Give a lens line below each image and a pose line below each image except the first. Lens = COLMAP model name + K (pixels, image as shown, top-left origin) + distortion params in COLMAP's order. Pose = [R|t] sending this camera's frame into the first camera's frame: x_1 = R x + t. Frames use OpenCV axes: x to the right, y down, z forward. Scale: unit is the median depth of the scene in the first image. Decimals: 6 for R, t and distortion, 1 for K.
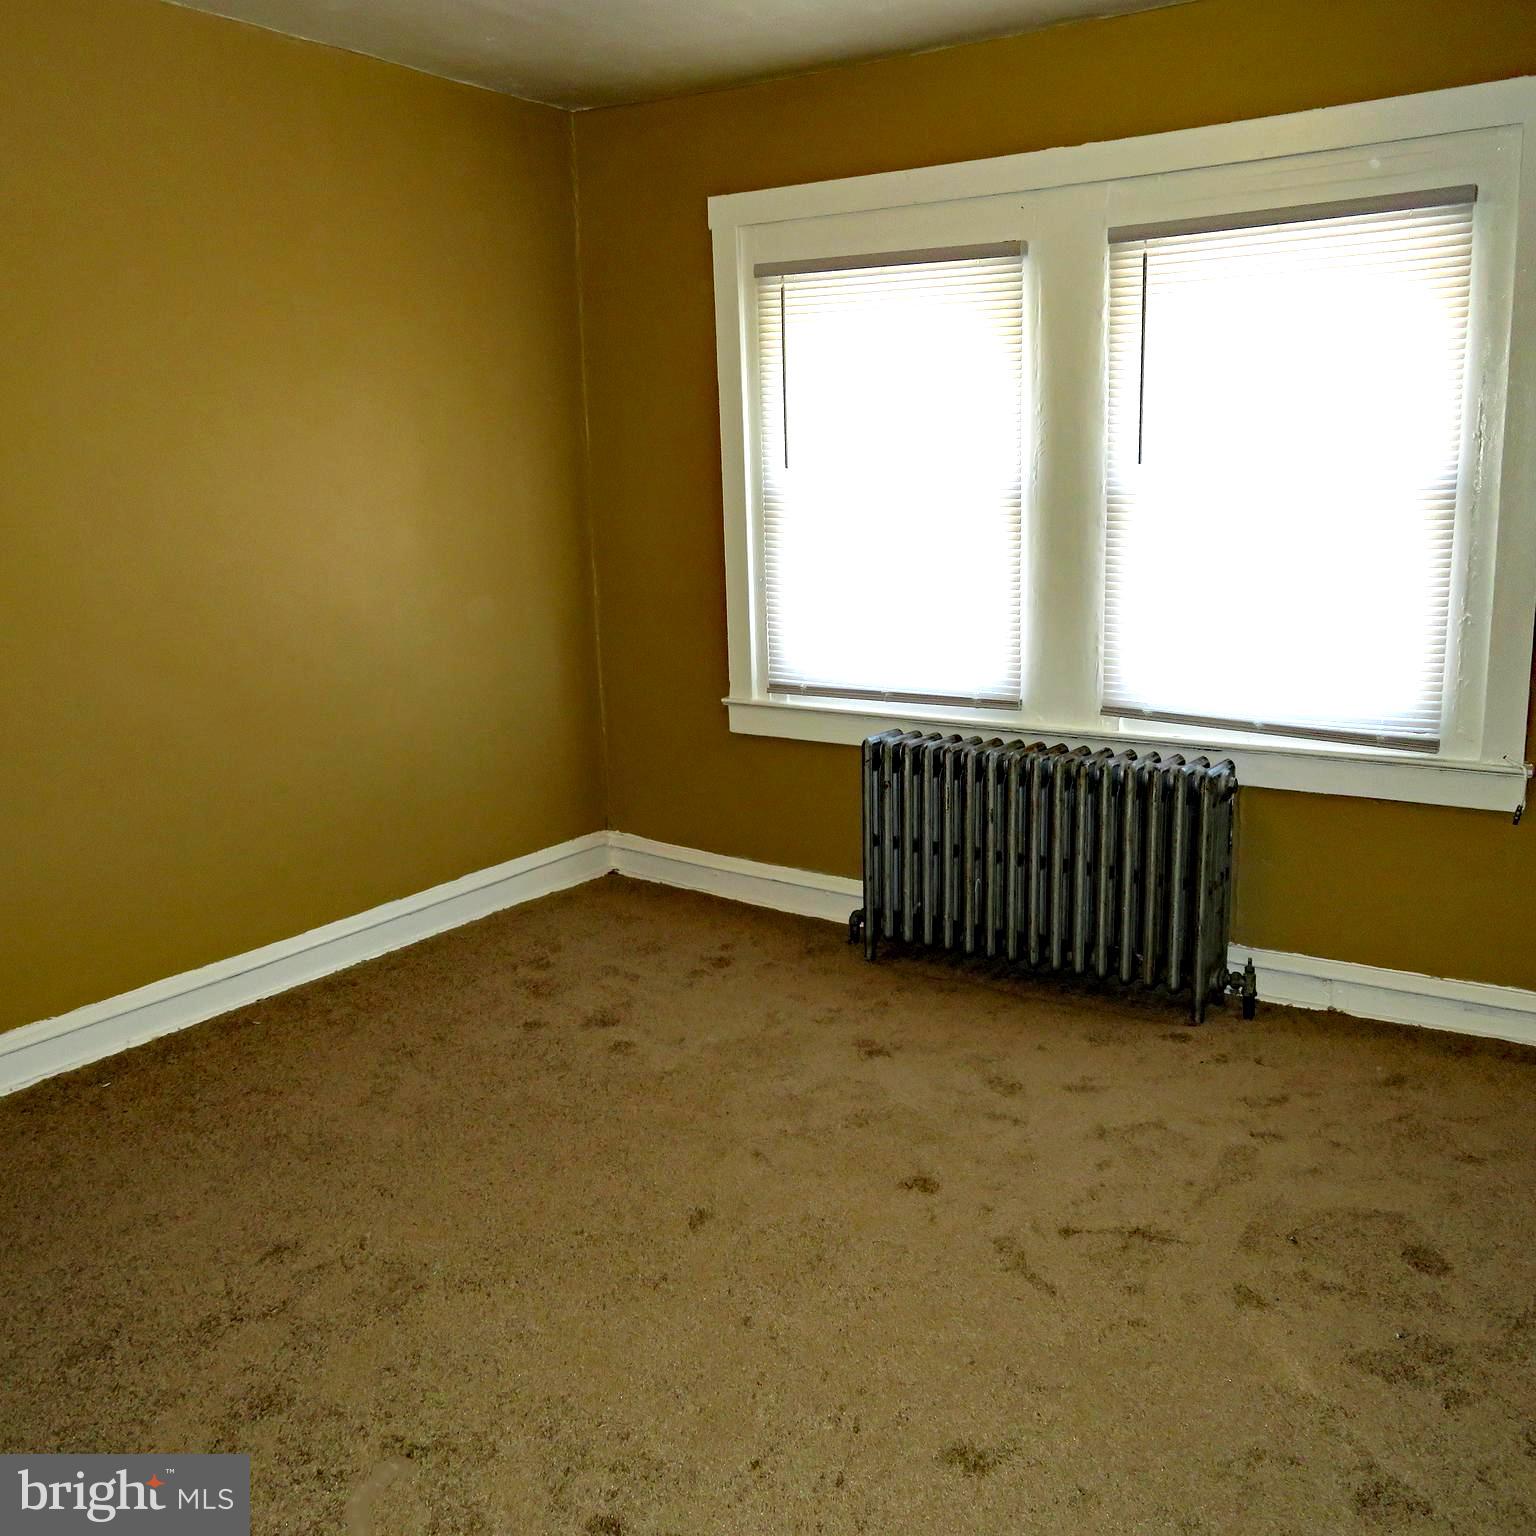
lens RADIAL K [[1480.7, 0, 773.4], [0, 1480.7, 777.0], [0, 0, 1]] dist [0.010289, 0.000000]
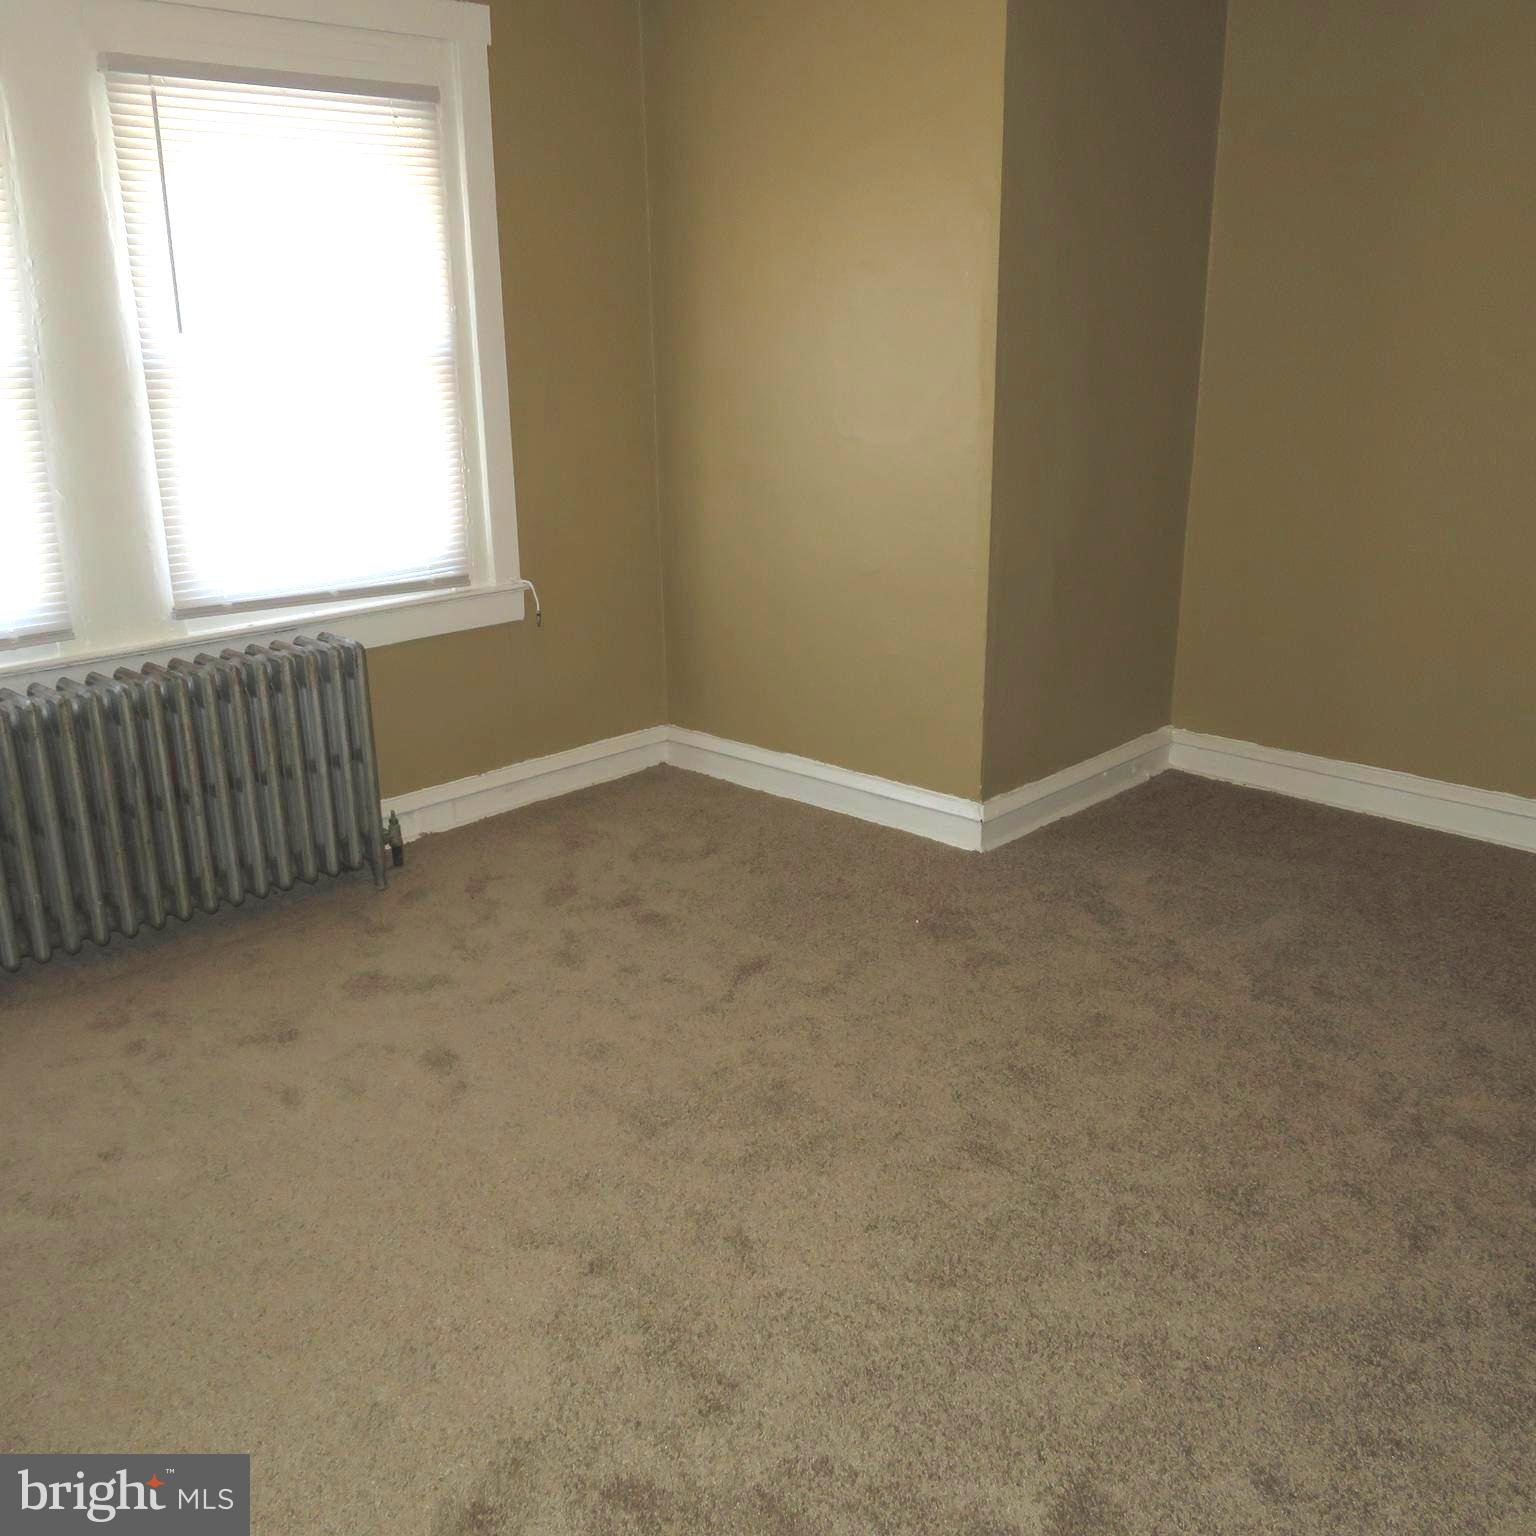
lens RADIAL K [[1480.7, 0, 821.5], [0, 1480.7, 764.3], [0, 0, 1]] dist [0.010289, 0.000000]
pose [[0.165937, -0.275126, 0.946980, -0.627610], [0.208381, 0.948391, 0.239022, -0.098750], [-0.963868, 0.157670, 0.214704, 0.480347]]
